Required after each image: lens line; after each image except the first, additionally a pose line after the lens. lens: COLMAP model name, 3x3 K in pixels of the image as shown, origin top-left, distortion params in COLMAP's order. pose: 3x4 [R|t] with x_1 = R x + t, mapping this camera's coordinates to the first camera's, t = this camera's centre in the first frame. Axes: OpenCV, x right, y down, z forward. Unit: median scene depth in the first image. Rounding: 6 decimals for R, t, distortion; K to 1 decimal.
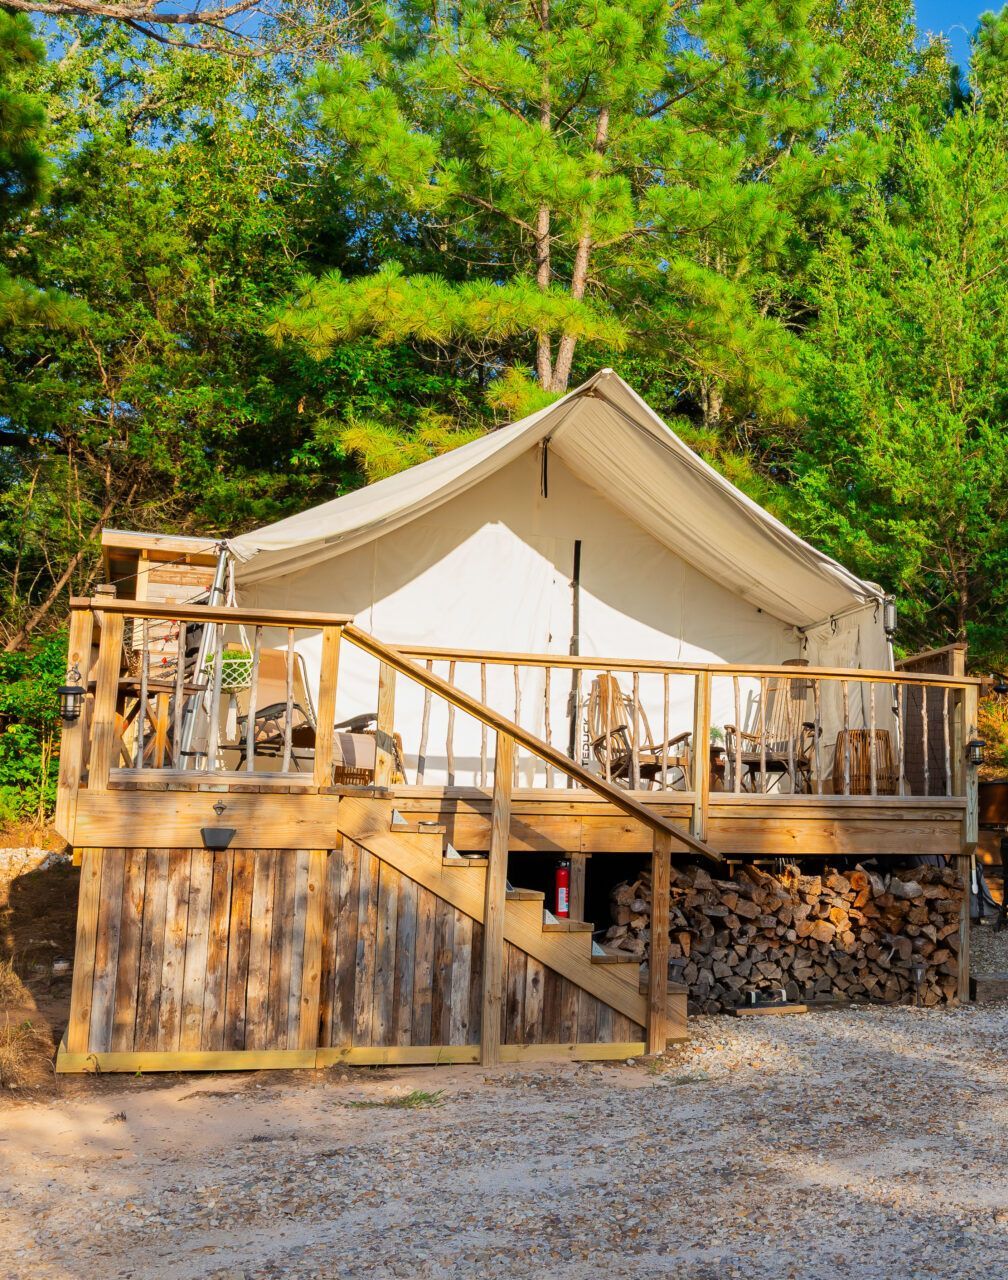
lens RADIAL K [[917.1, 0, 504.4], [0, 917.1, 644.1], [0, 0, 1]] dist [0.007832, 0.004859]
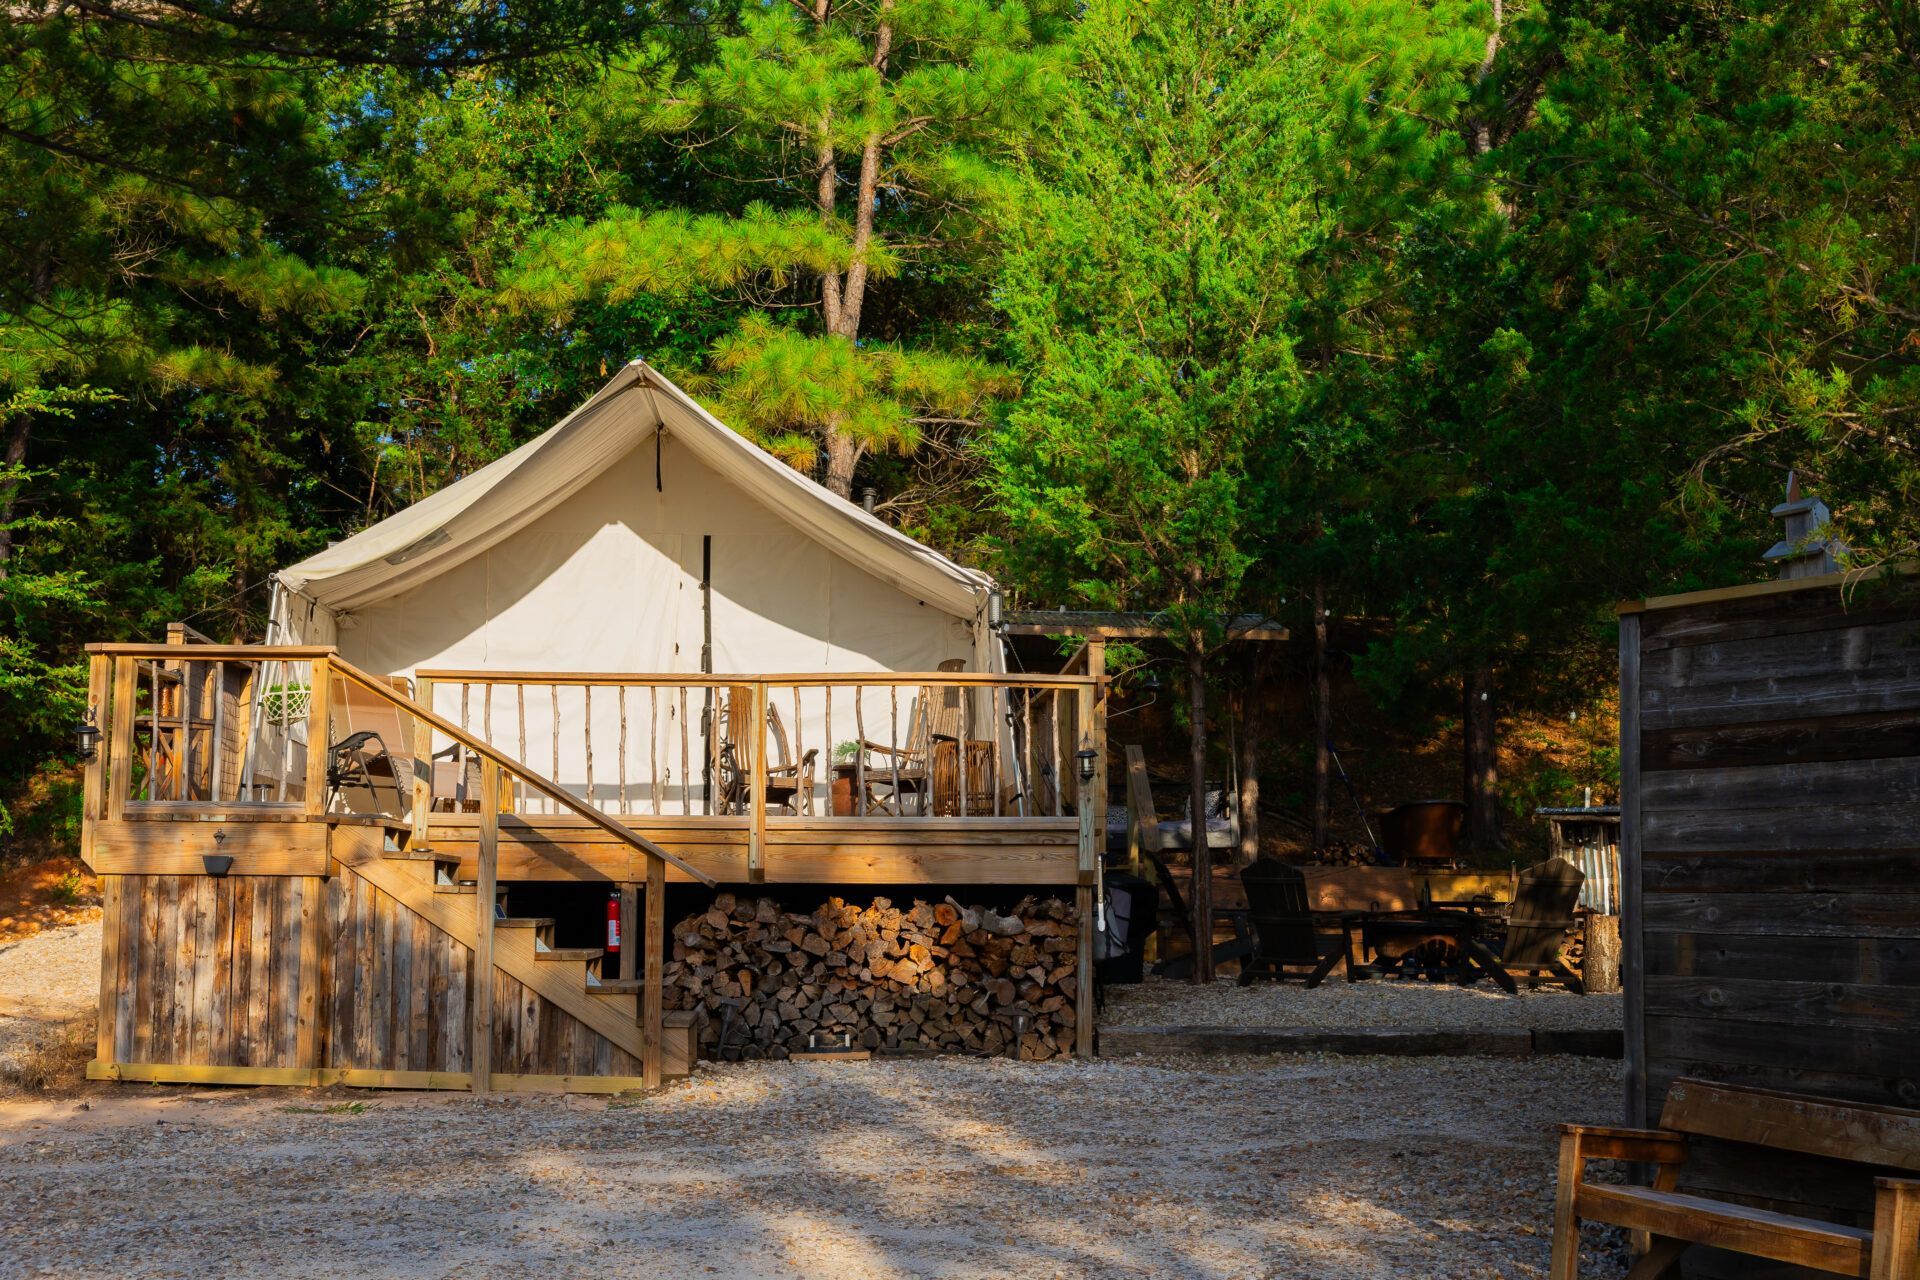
lens RADIAL K [[1379.1, 0, 959.5], [0, 1379.1, 634.5], [0, 0, 1]] dist [0.023486, -0.005149]
pose [[0.969088, -0.047459, -0.242108, 0.743571], [0.050241, 0.998723, 0.005326, -0.015332], [0.241546, -0.017325, 0.970235, -0.272913]]
